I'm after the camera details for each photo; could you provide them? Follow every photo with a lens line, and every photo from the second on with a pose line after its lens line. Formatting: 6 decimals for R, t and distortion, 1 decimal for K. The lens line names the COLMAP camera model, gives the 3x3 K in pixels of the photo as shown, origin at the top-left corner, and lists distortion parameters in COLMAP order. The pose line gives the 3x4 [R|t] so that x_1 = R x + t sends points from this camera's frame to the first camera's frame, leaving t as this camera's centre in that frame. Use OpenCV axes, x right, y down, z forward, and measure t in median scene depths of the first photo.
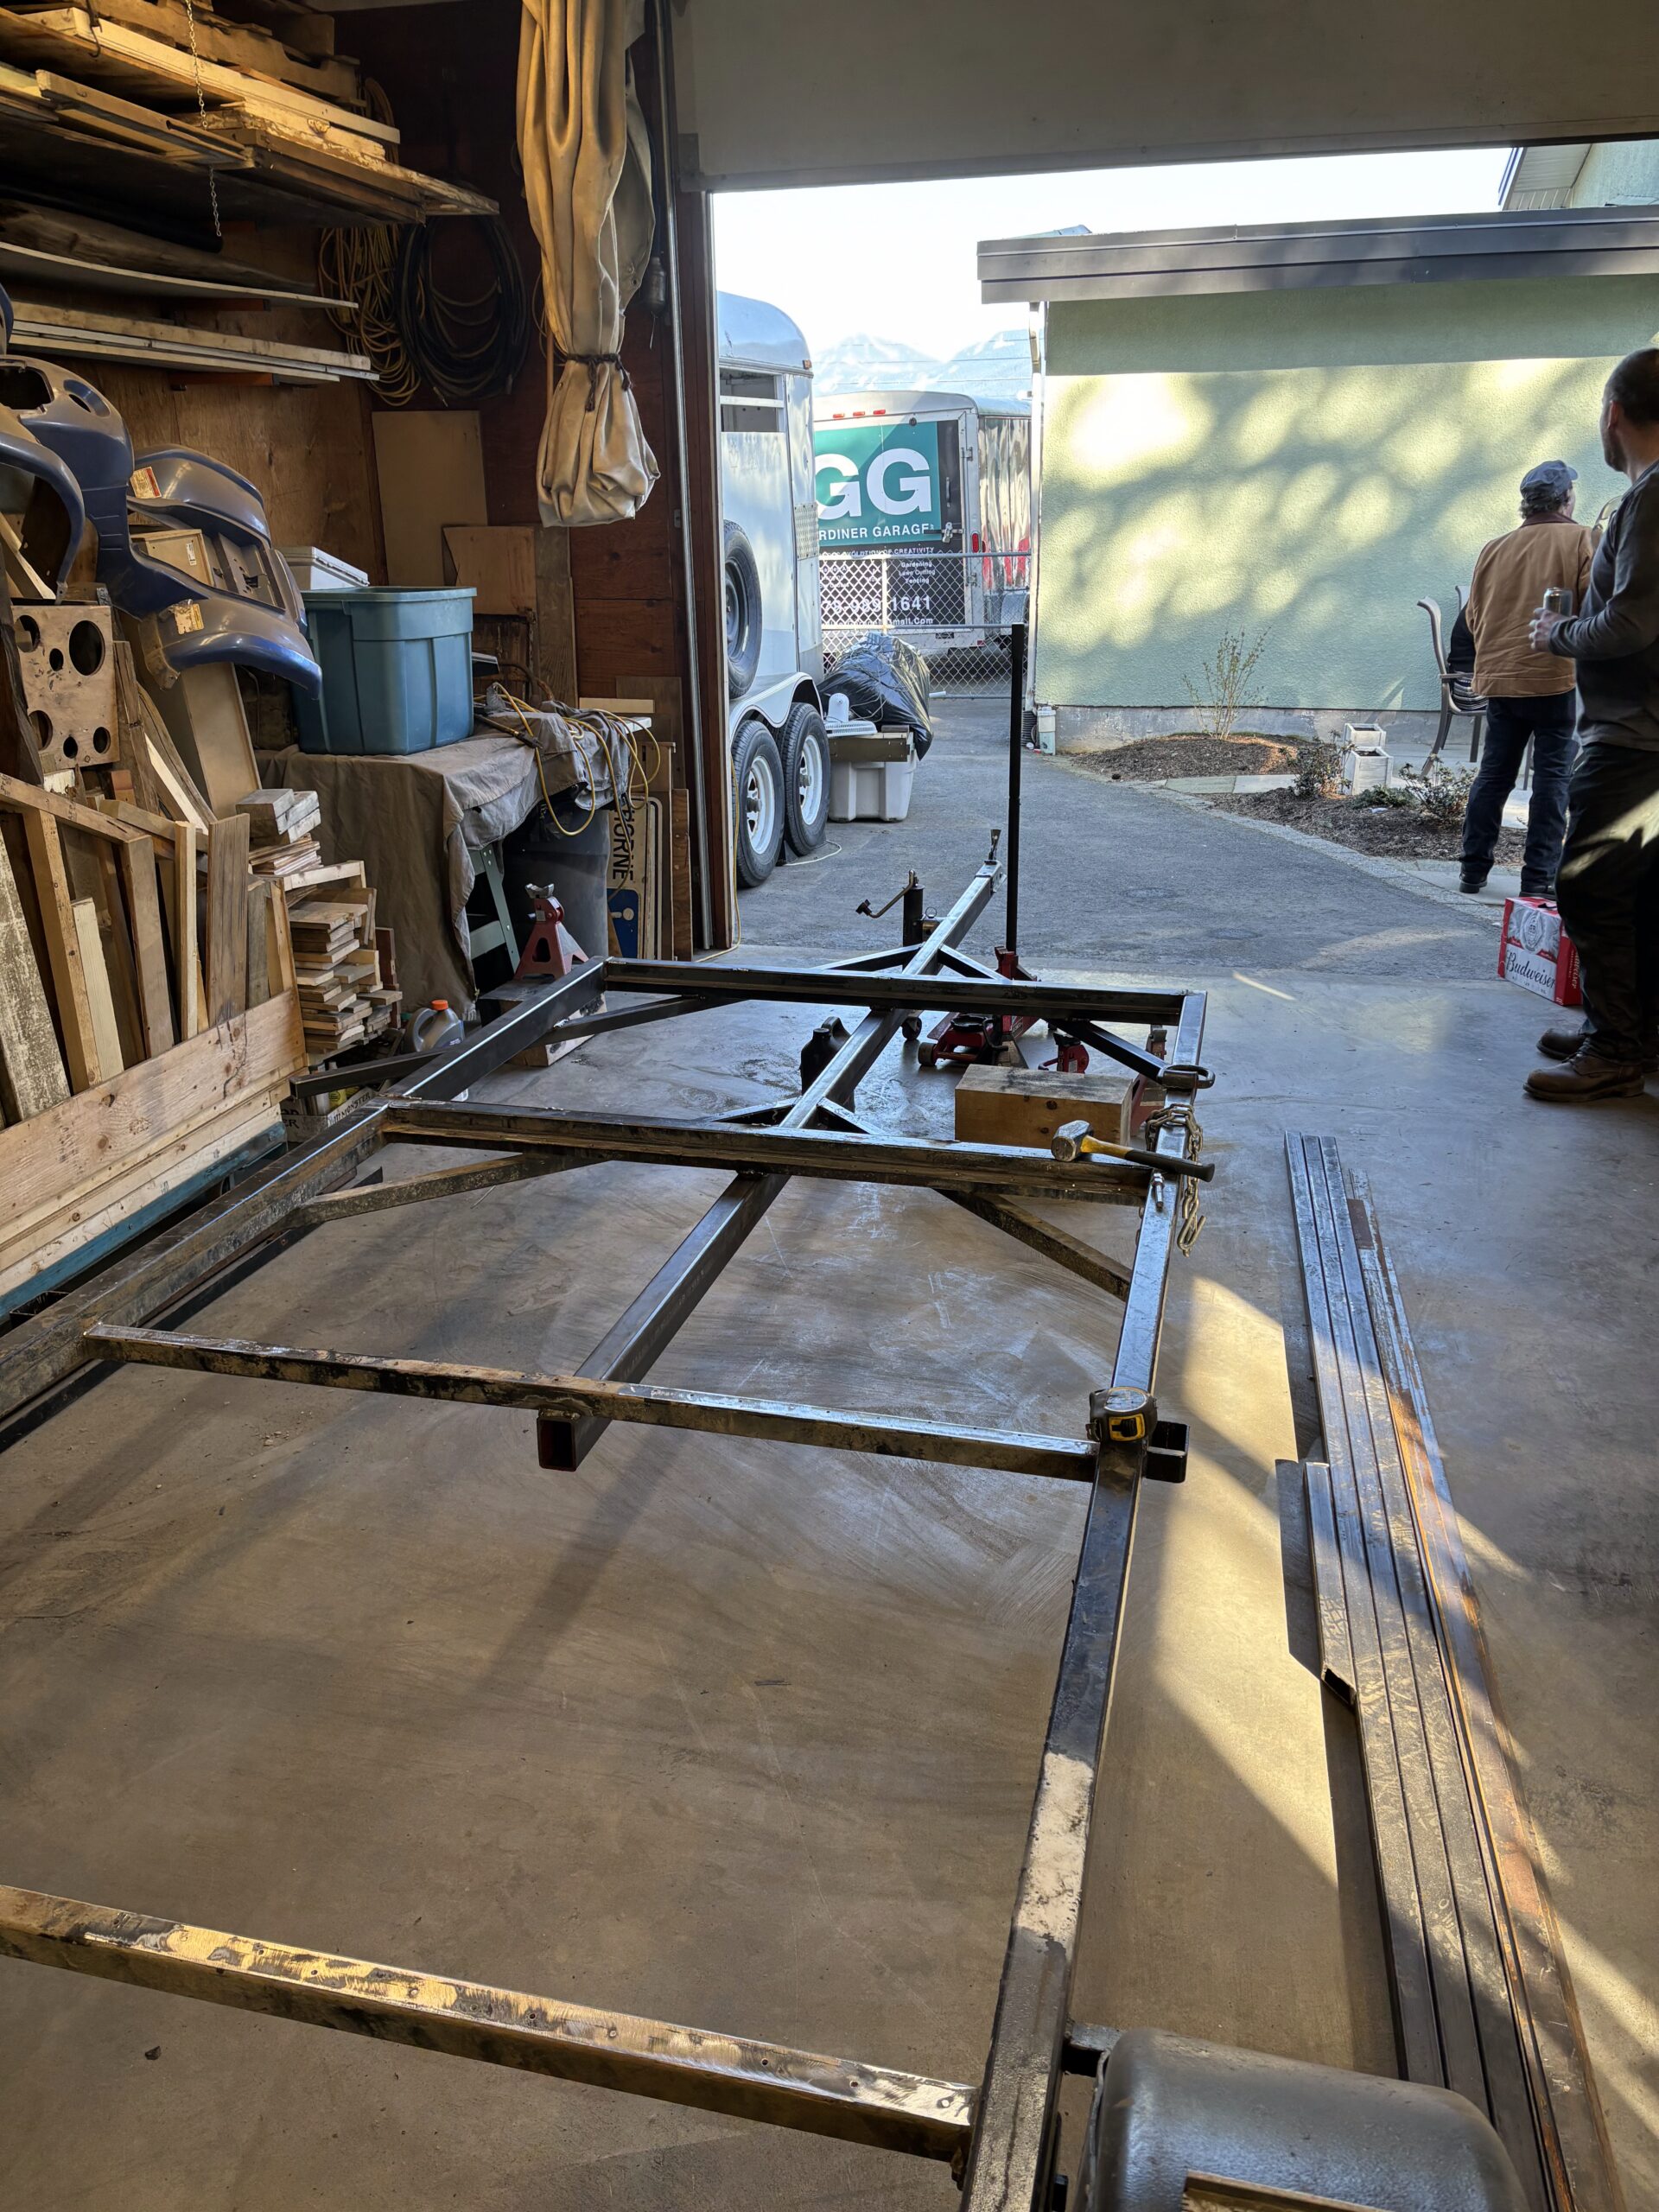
lens RADIAL K [[1710.3, 0, 829.5], [0, 1710.3, 1106.0], [0, 0, 1]] dist [0.112666, -0.049683]
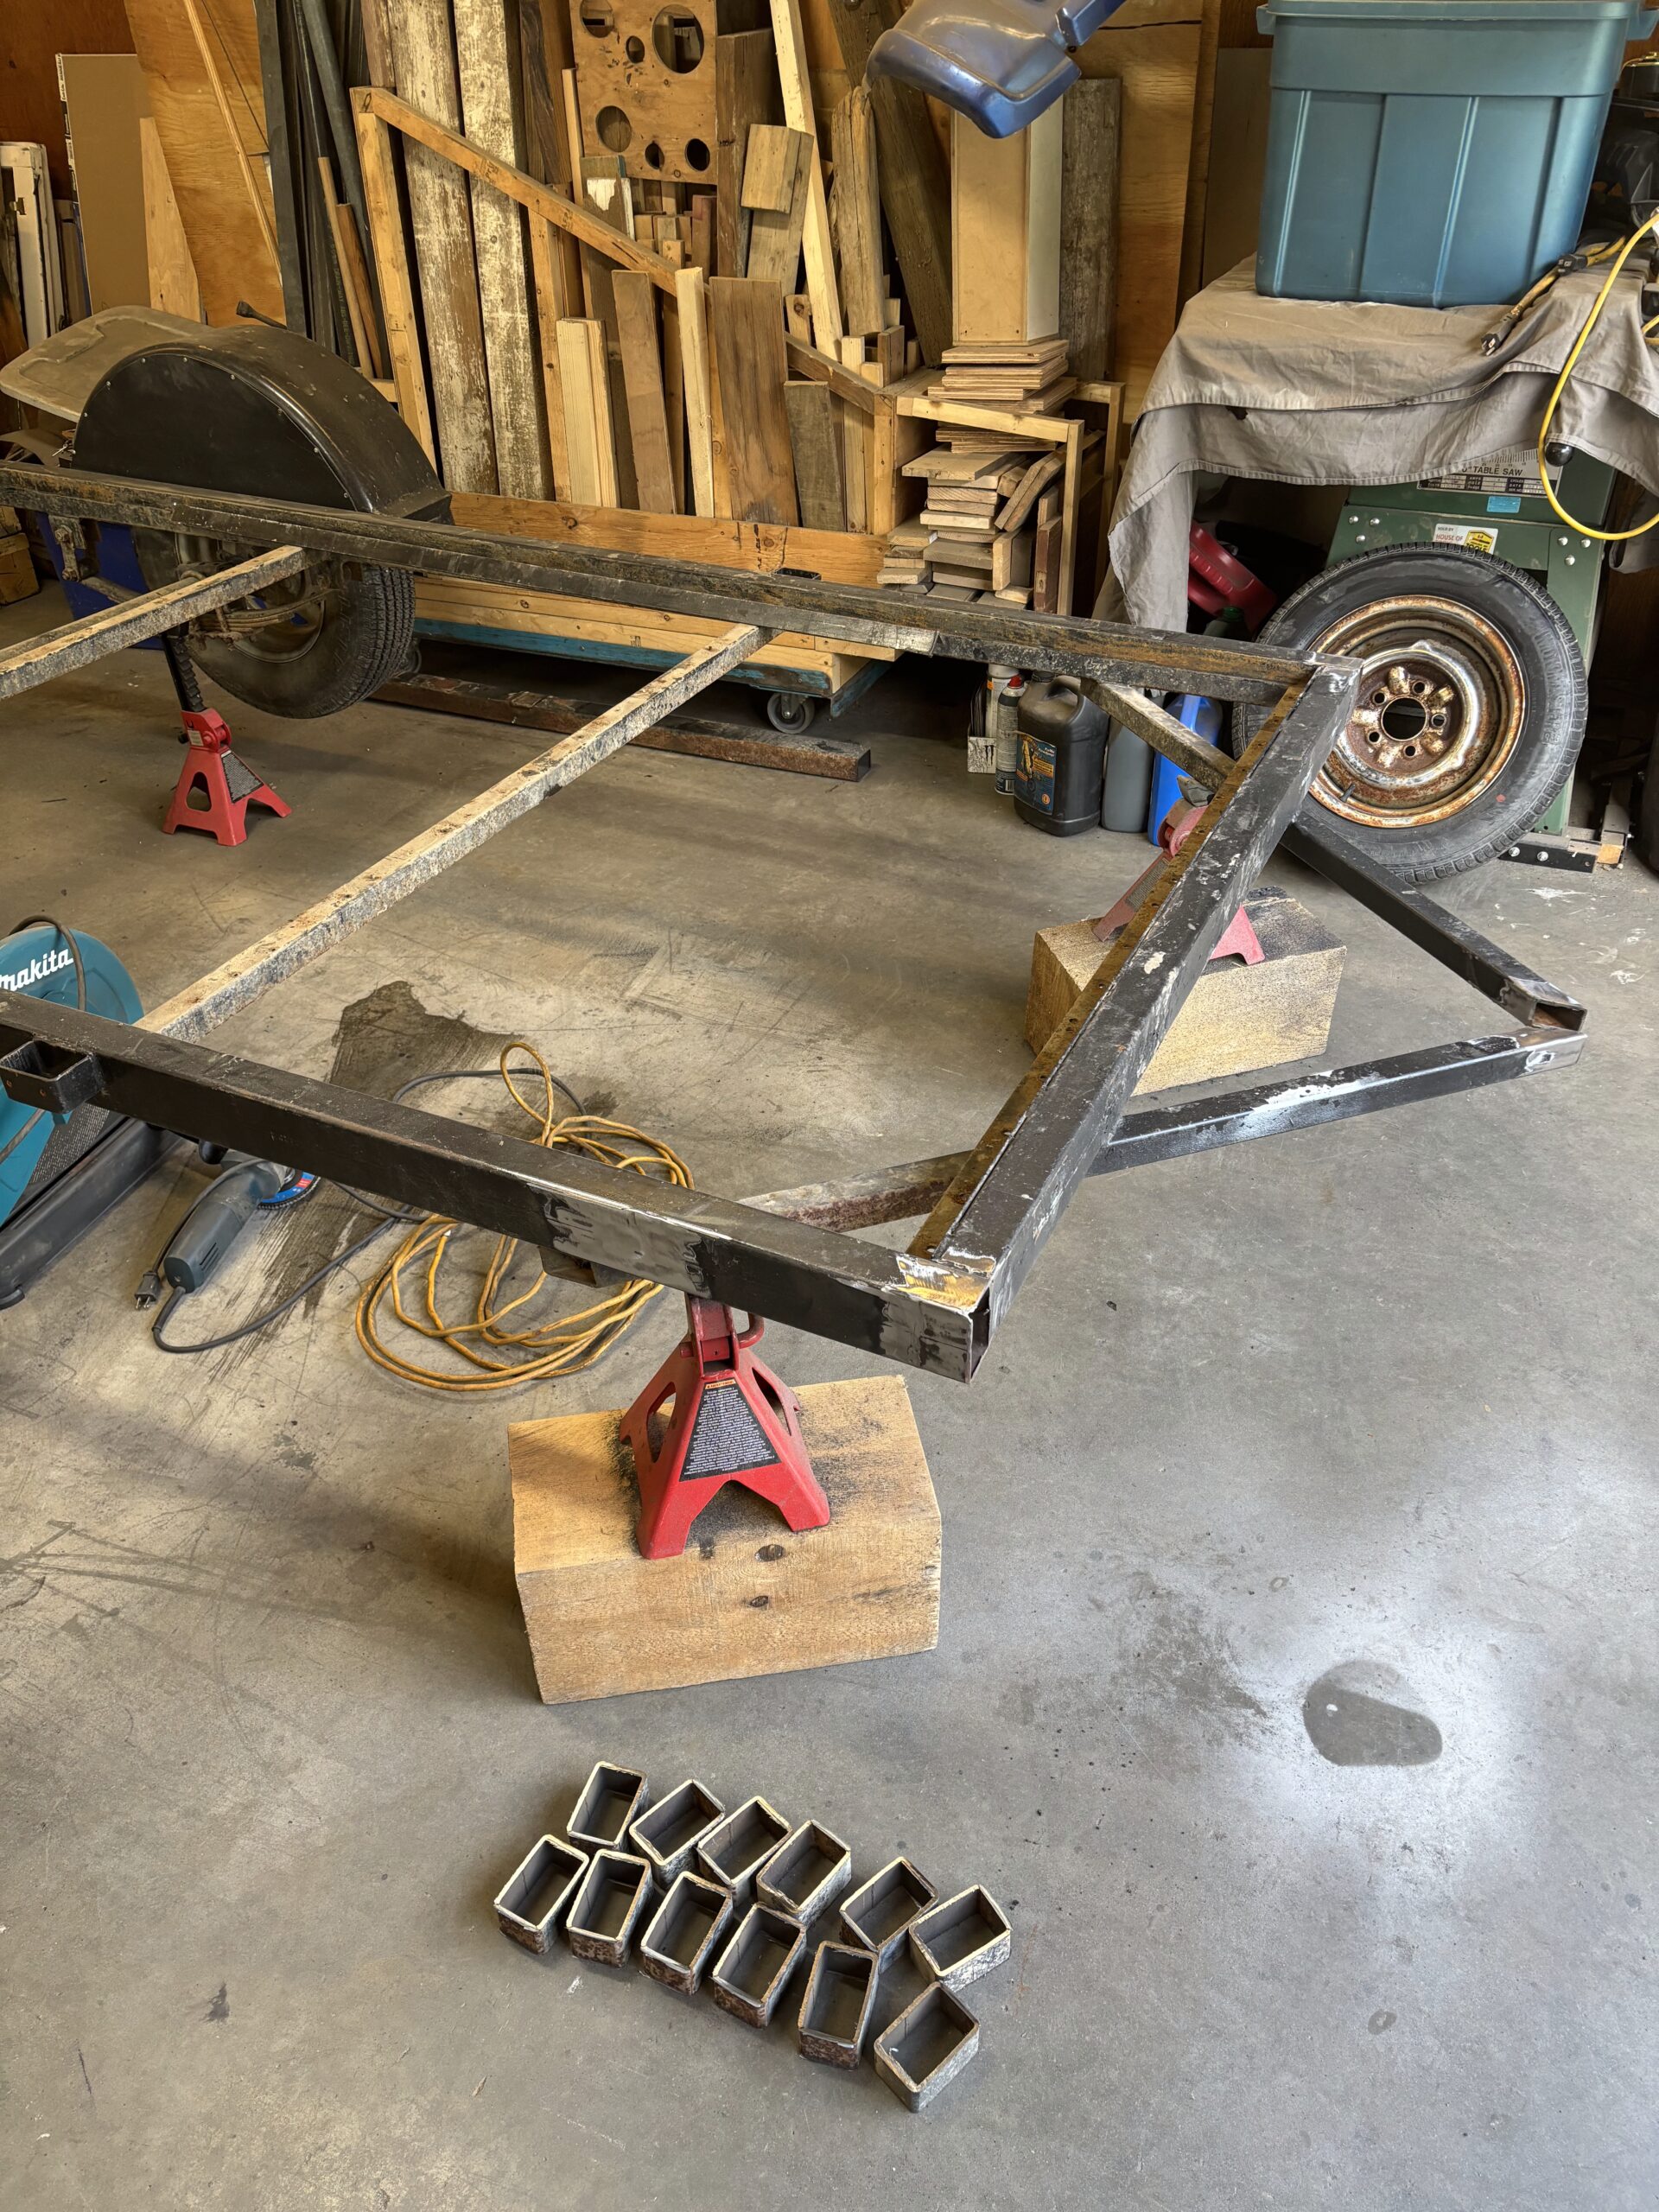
lens RADIAL K [[1630.3, 0, 820.9], [0, 1630.3, 1106.9], [0, 0, 1]] dist [0.073604, -0.078745]
pose [[-0.199467, 0.580414, -0.789514, 0.484542], [-0.289256, 0.734927, 0.613363, -0.348383], [0.936239, 0.350717, 0.021294, 1.076464]]
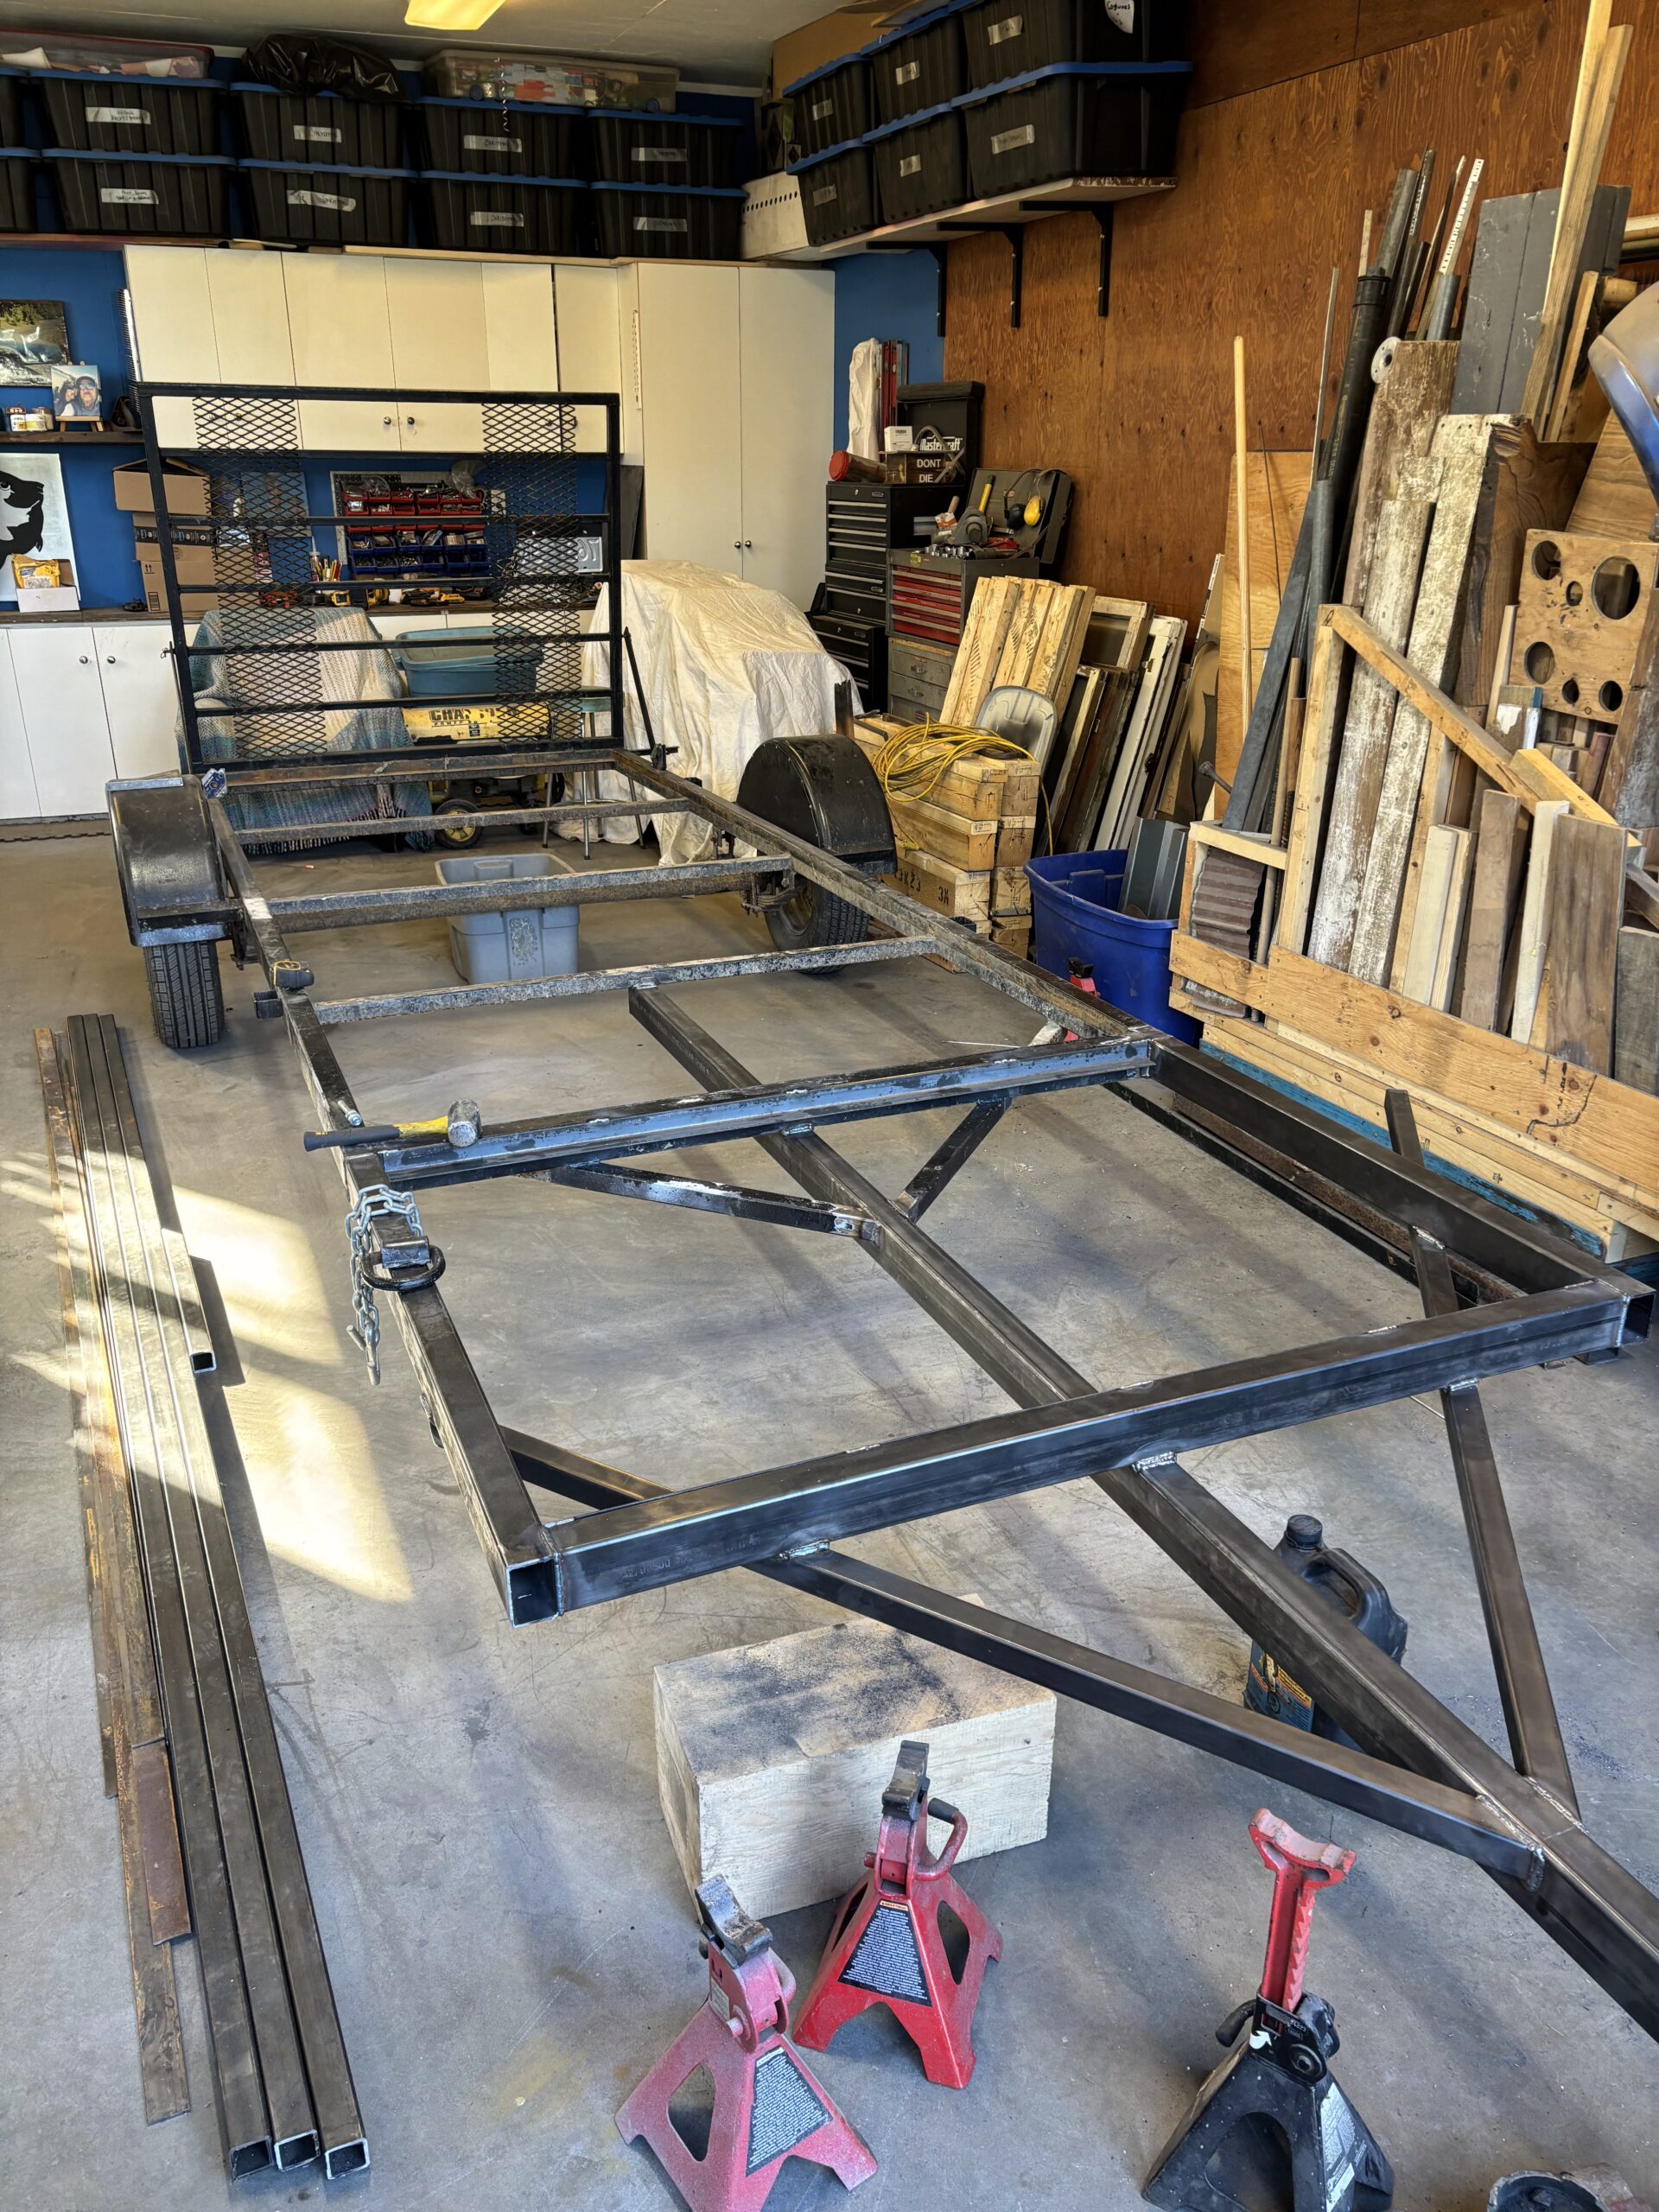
lens RADIAL K [[1630.3, 0, 820.9], [0, 1630.3, 1106.9], [0, 0, 1]] dist [0.073604, -0.078745]
pose [[-0.807150, 0.223916, -0.546232, 0.349630], [-0.185965, 0.781728, 0.595247, -0.411871], [0.560291, 0.582034, -0.589331, 1.222880]]
